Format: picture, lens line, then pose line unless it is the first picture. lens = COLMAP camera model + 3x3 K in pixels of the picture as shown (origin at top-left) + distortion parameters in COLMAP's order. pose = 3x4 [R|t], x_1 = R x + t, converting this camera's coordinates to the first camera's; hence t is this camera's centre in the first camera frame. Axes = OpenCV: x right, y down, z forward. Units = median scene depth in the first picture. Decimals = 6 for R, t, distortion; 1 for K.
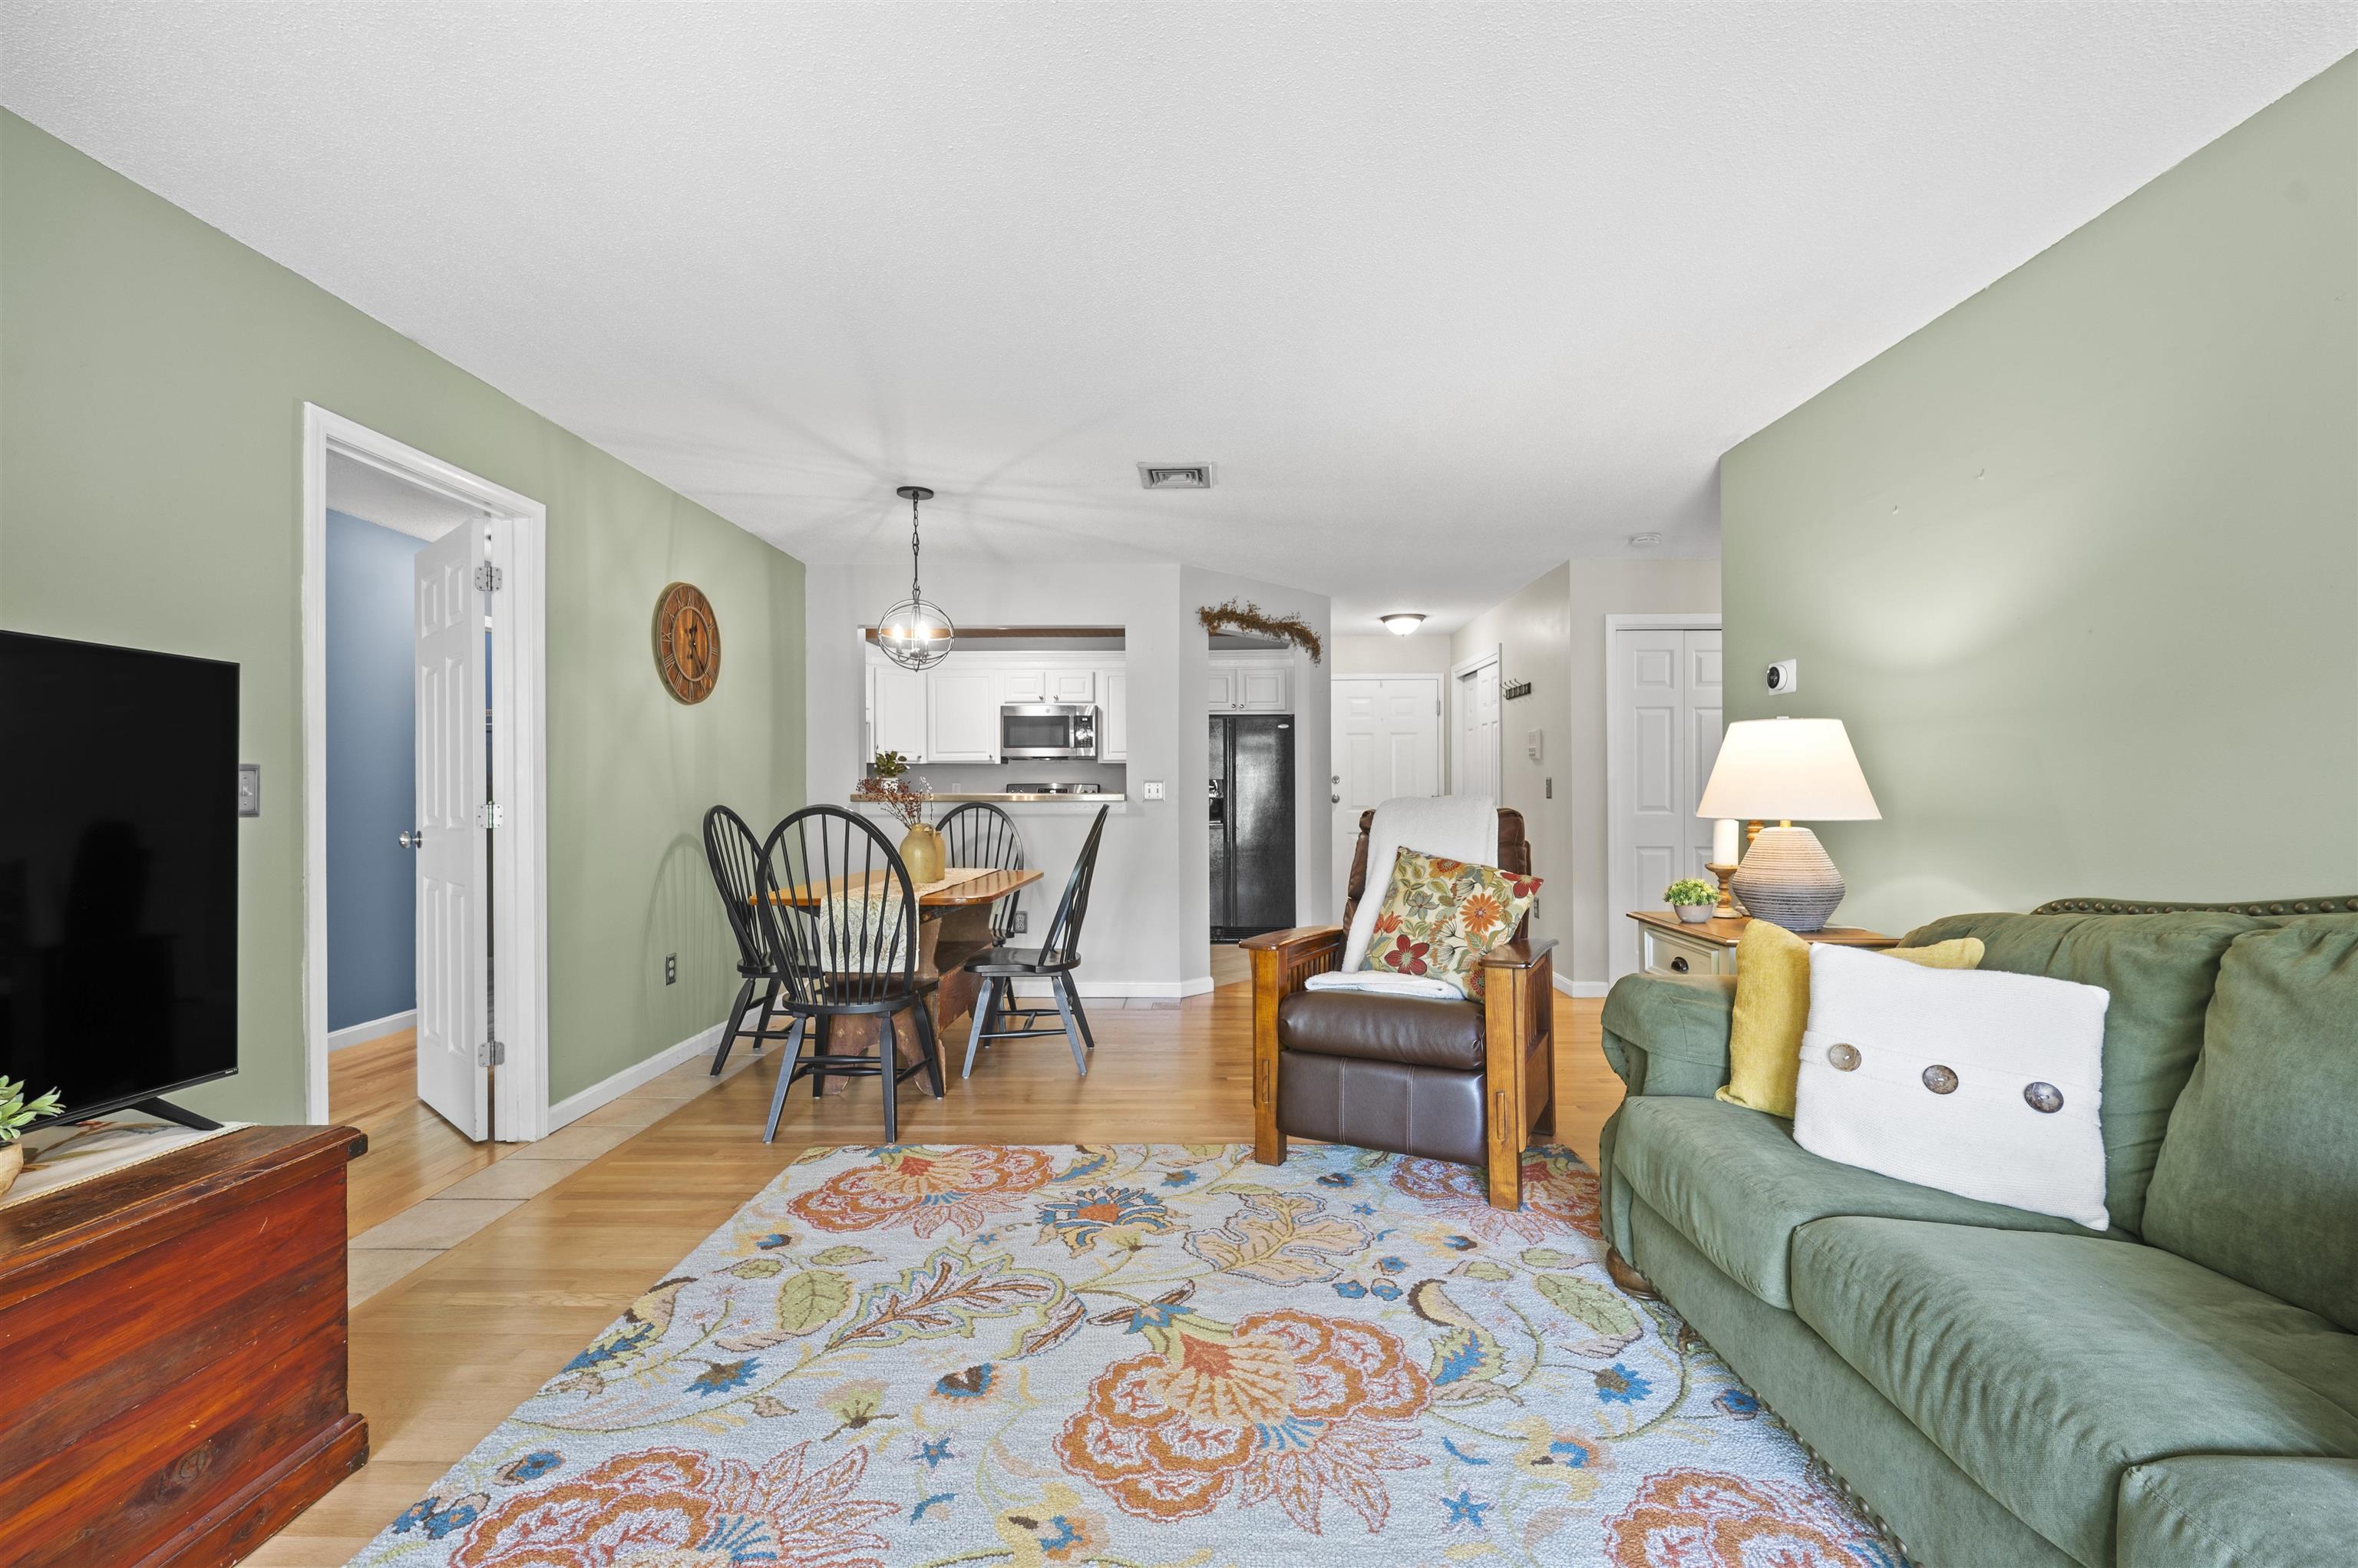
lens RADIAL K [[983.8, 0, 1174.6], [0, 983.8, 784.5], [0, 0, 1]] dist [-0.002546, 0.000801]
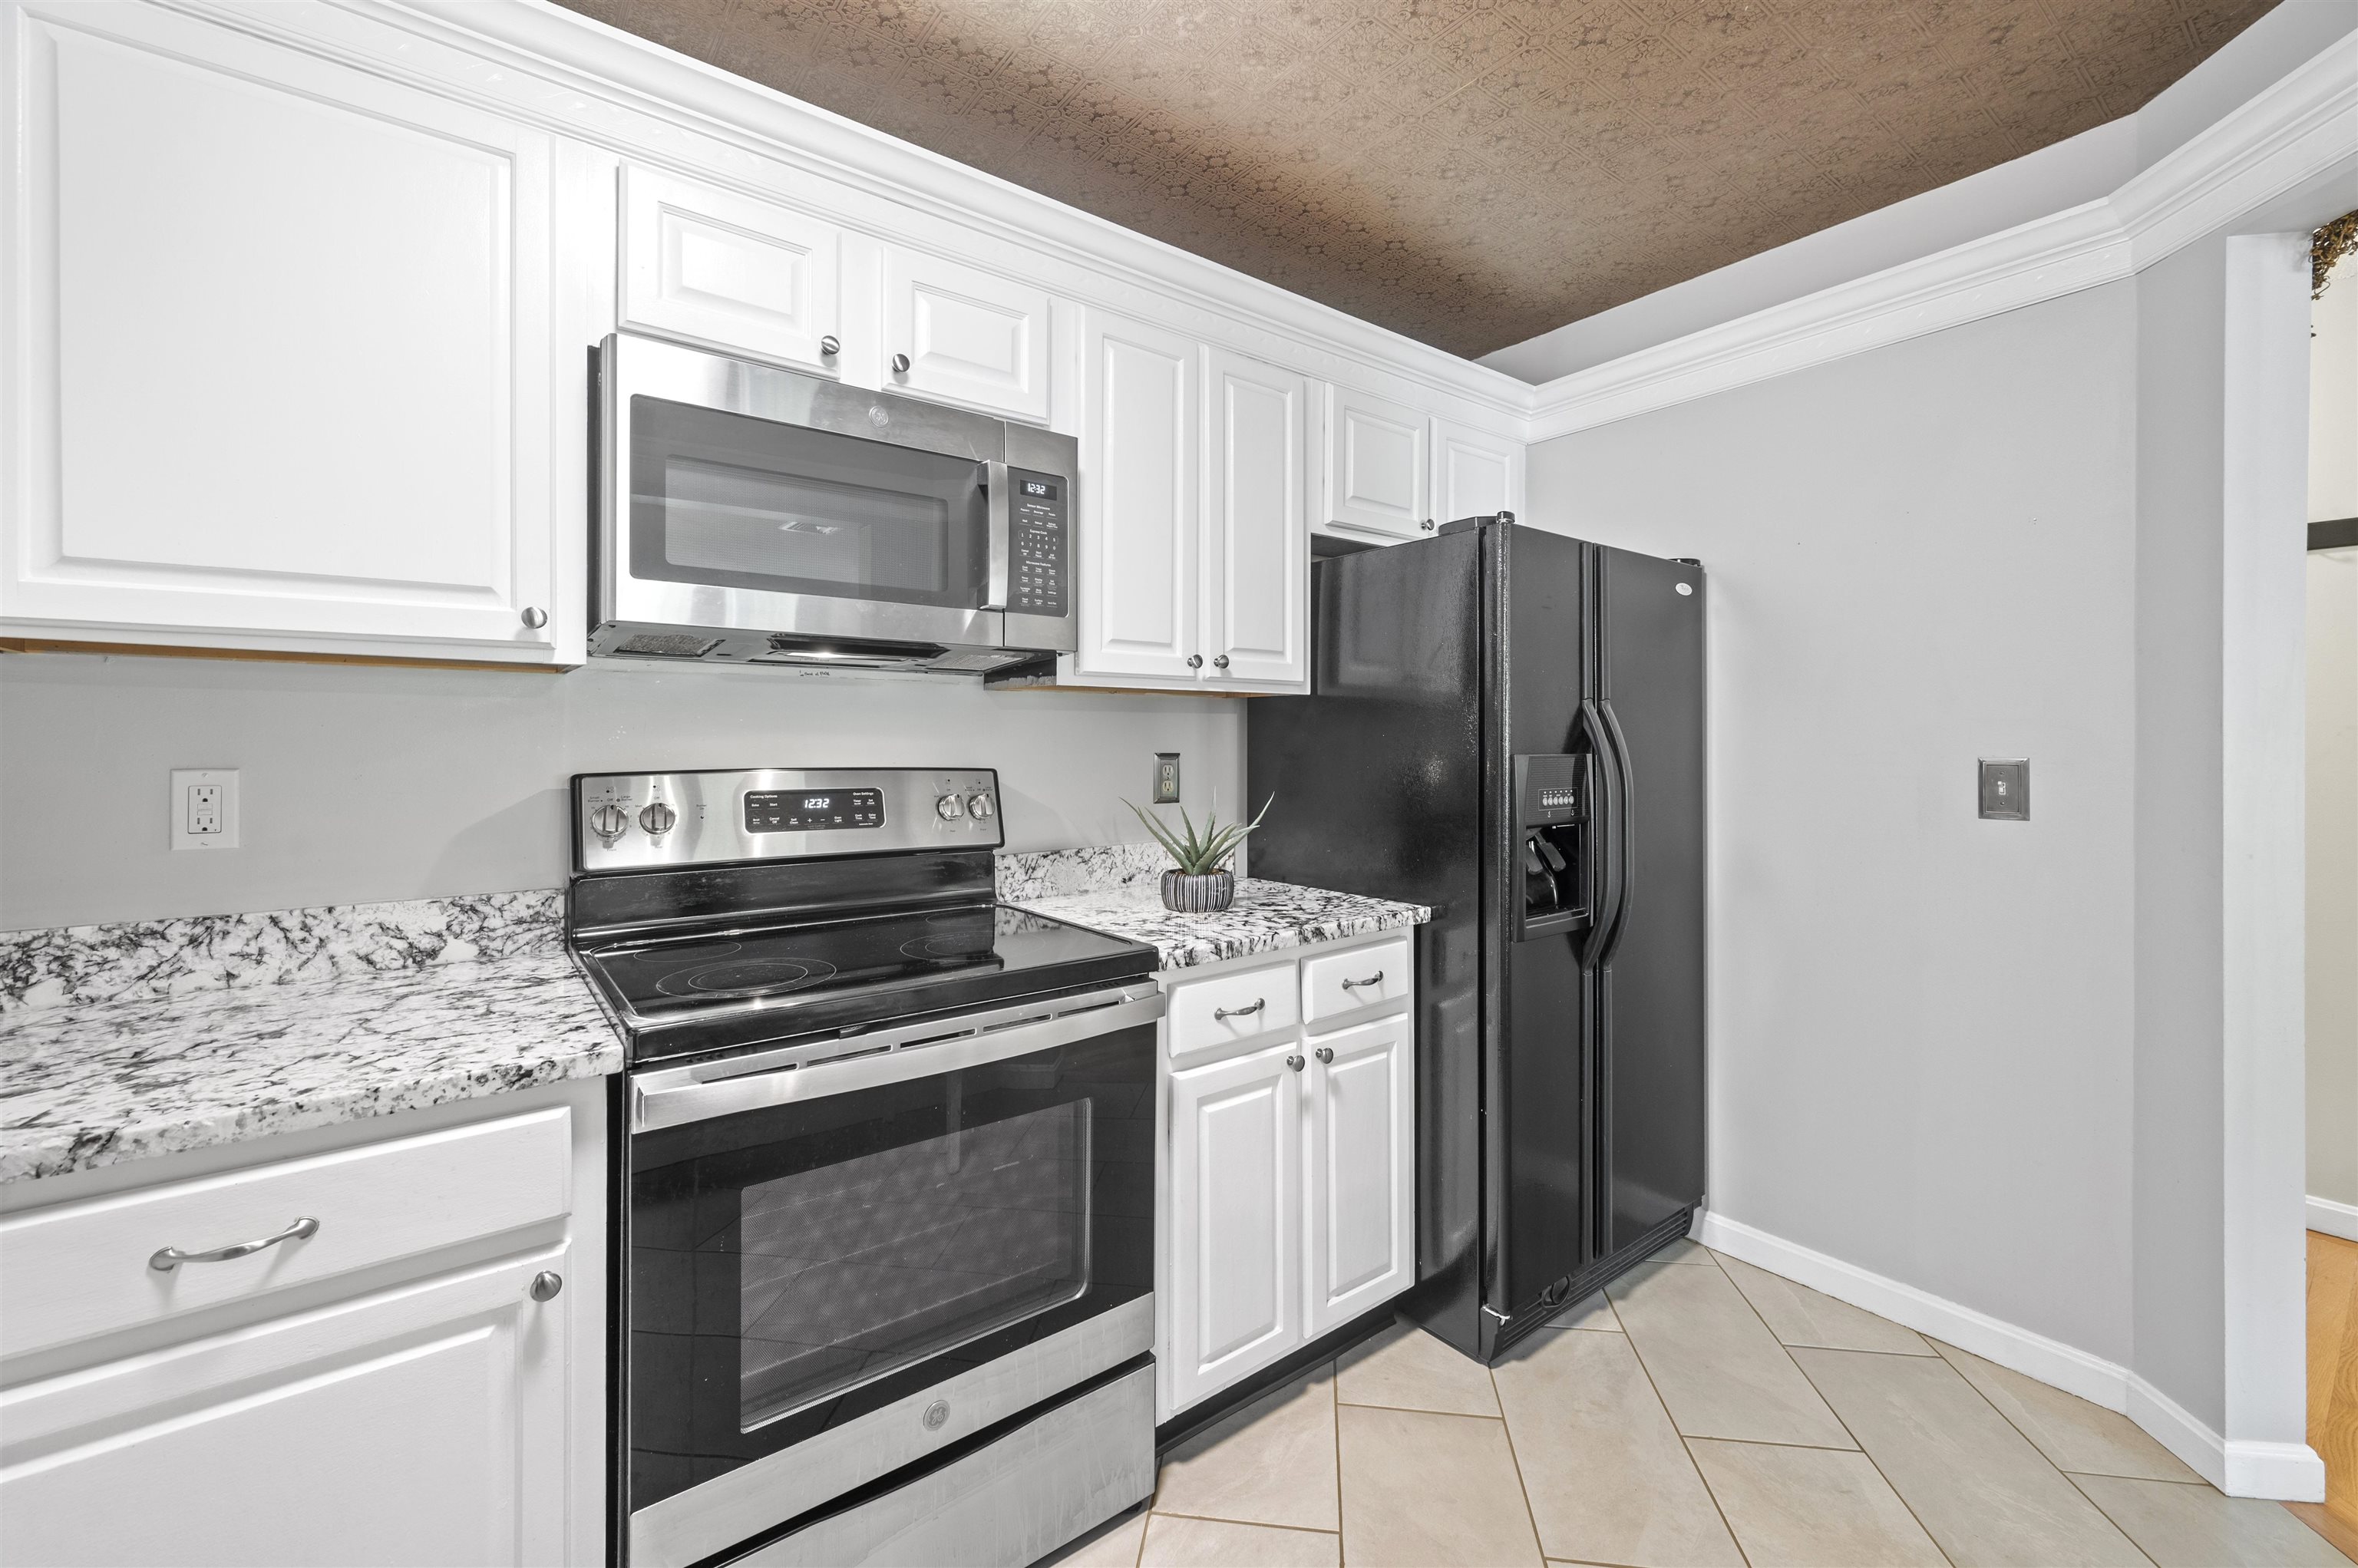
lens RADIAL K [[962.1, 0, 1193.4], [0, 962.1, 742.9], [0, 0, 1]] dist [-0.001668, -0.000063]
pose [[0.773058, 0.001223, 0.634334, -0.427902], [-0.007377, 0.999948, 0.007063, -0.018569], [-0.634292, -0.010139, 0.773027, 1.665860]]
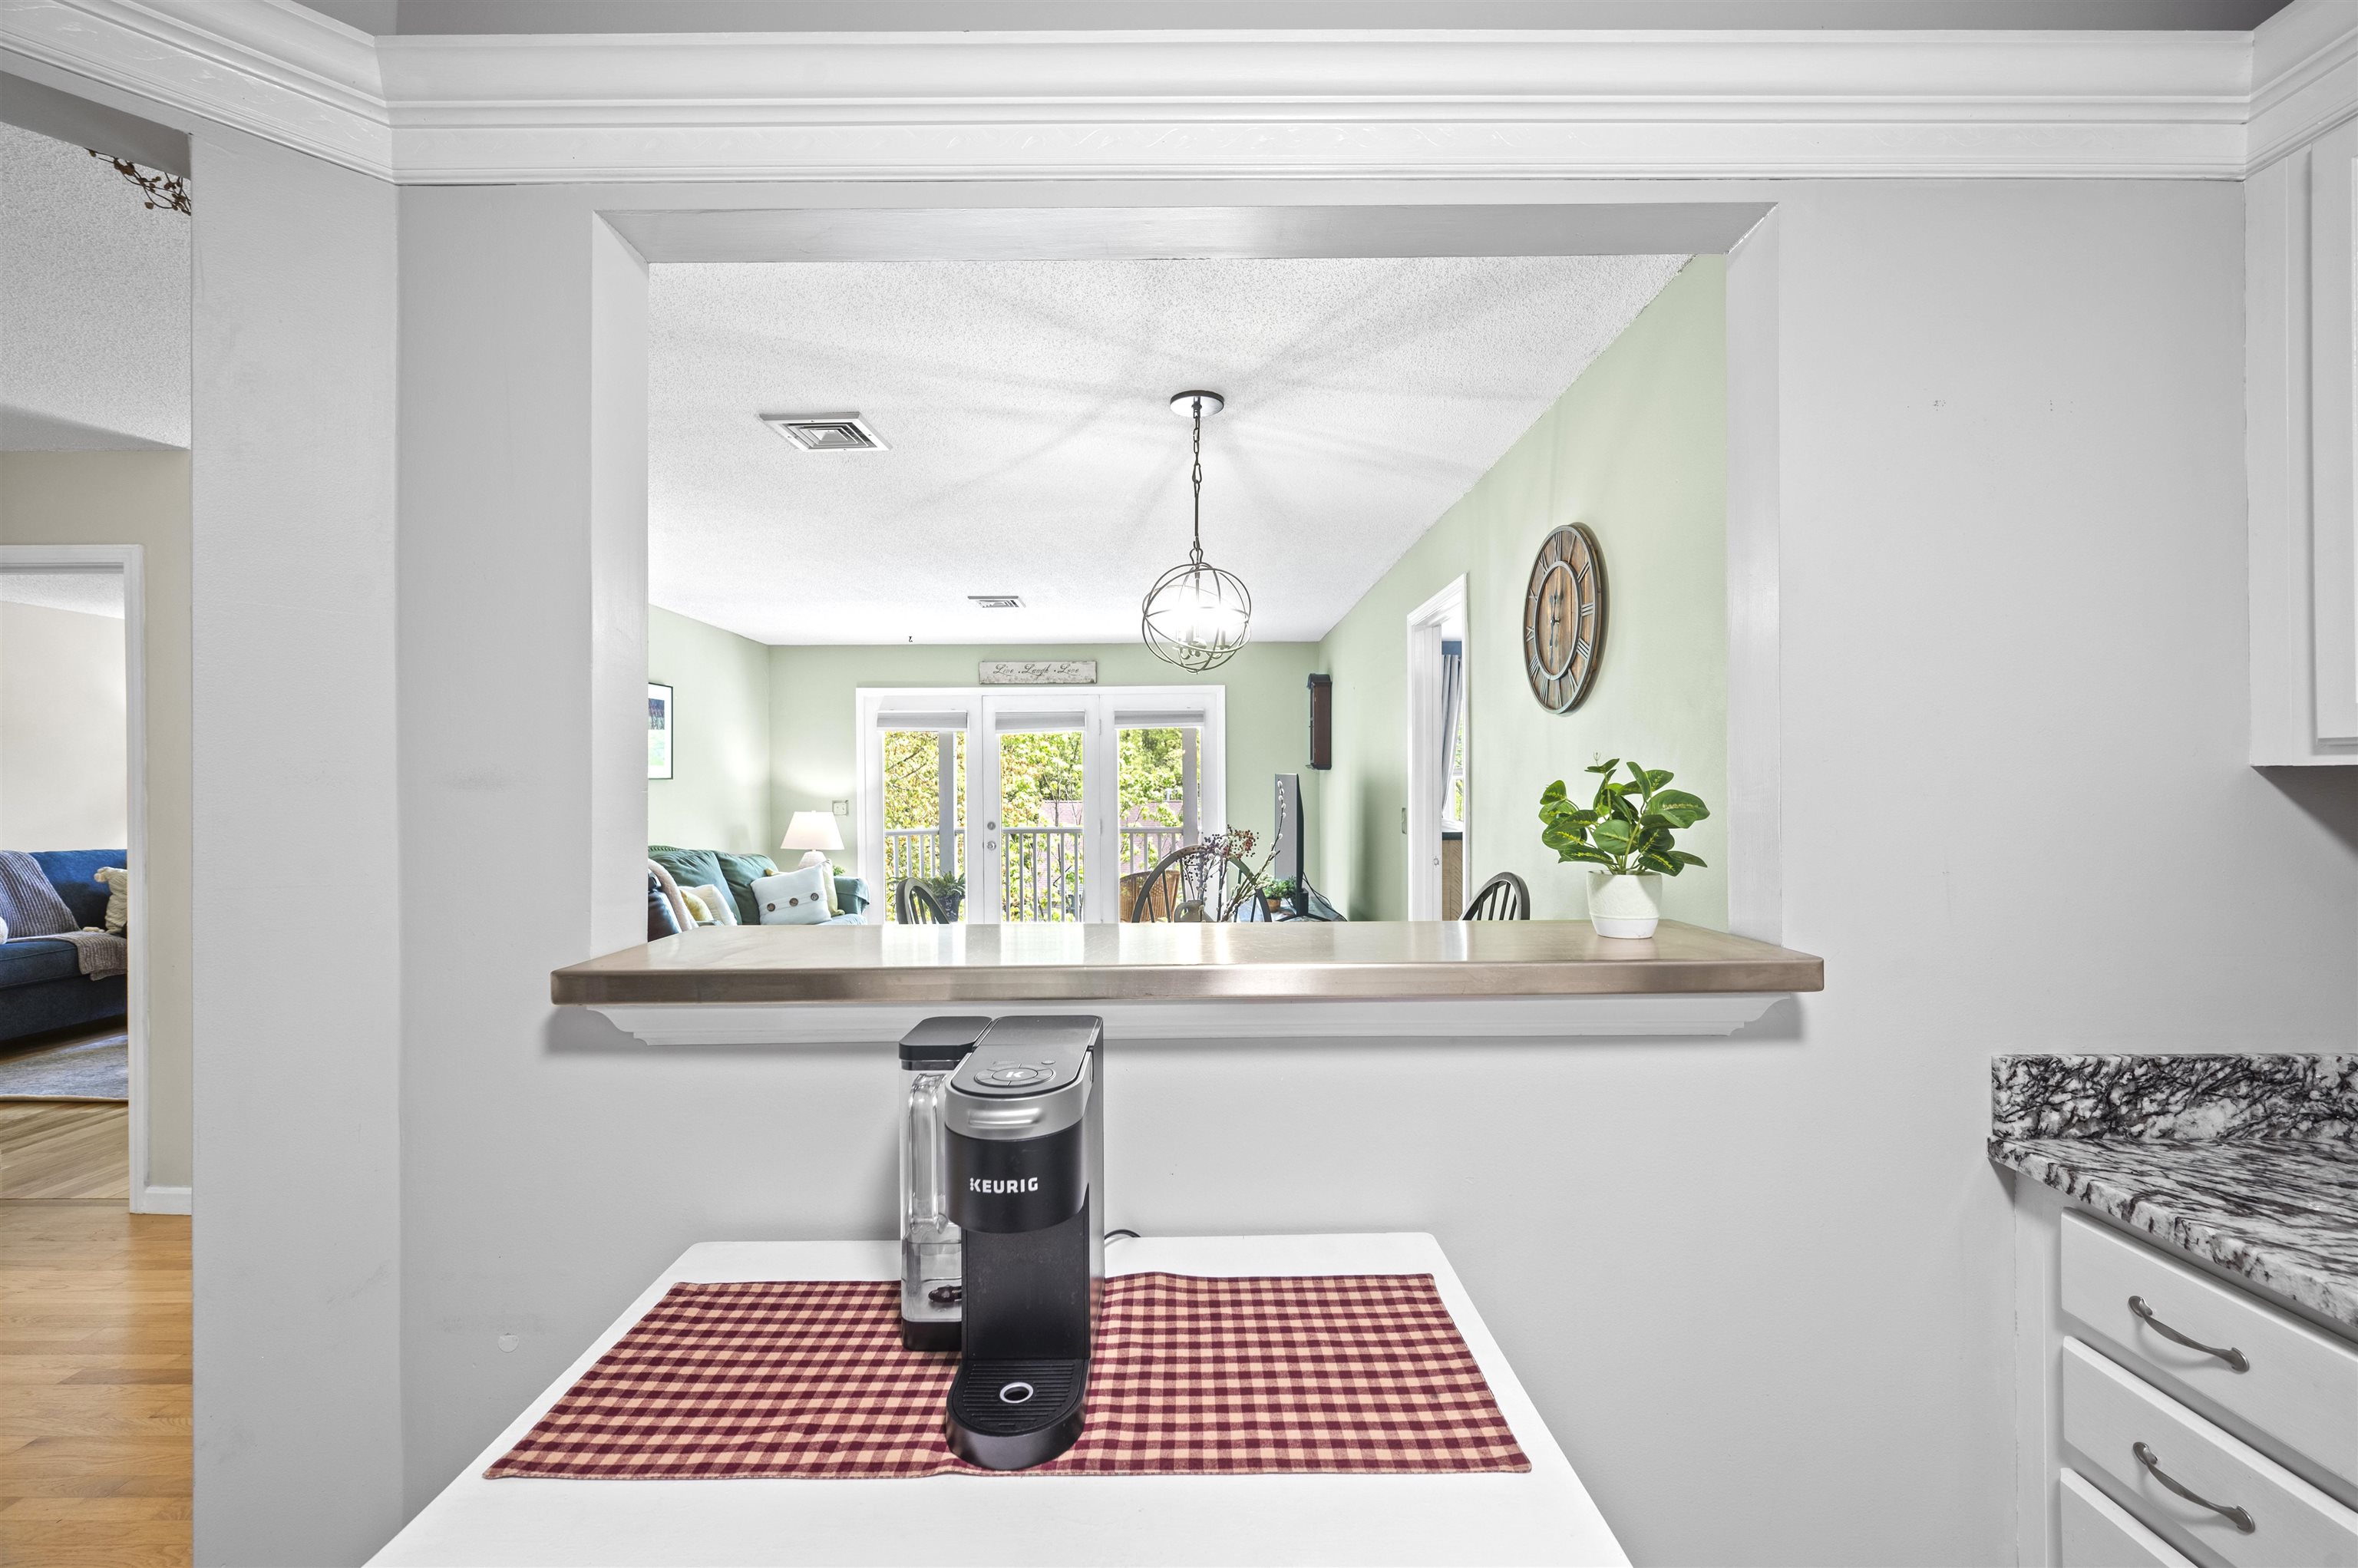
lens RADIAL K [[983.8, 0, 1189.1], [0, 983.8, 771.7], [0, 0, 1]] dist [-0.002546, 0.000801]
pose [[-0.999657, 0.008598, -0.024735, -0.266758], [0.008885, 0.999895, -0.011481, -0.046918], [0.024633, -0.011697, -0.999628, 1.843443]]
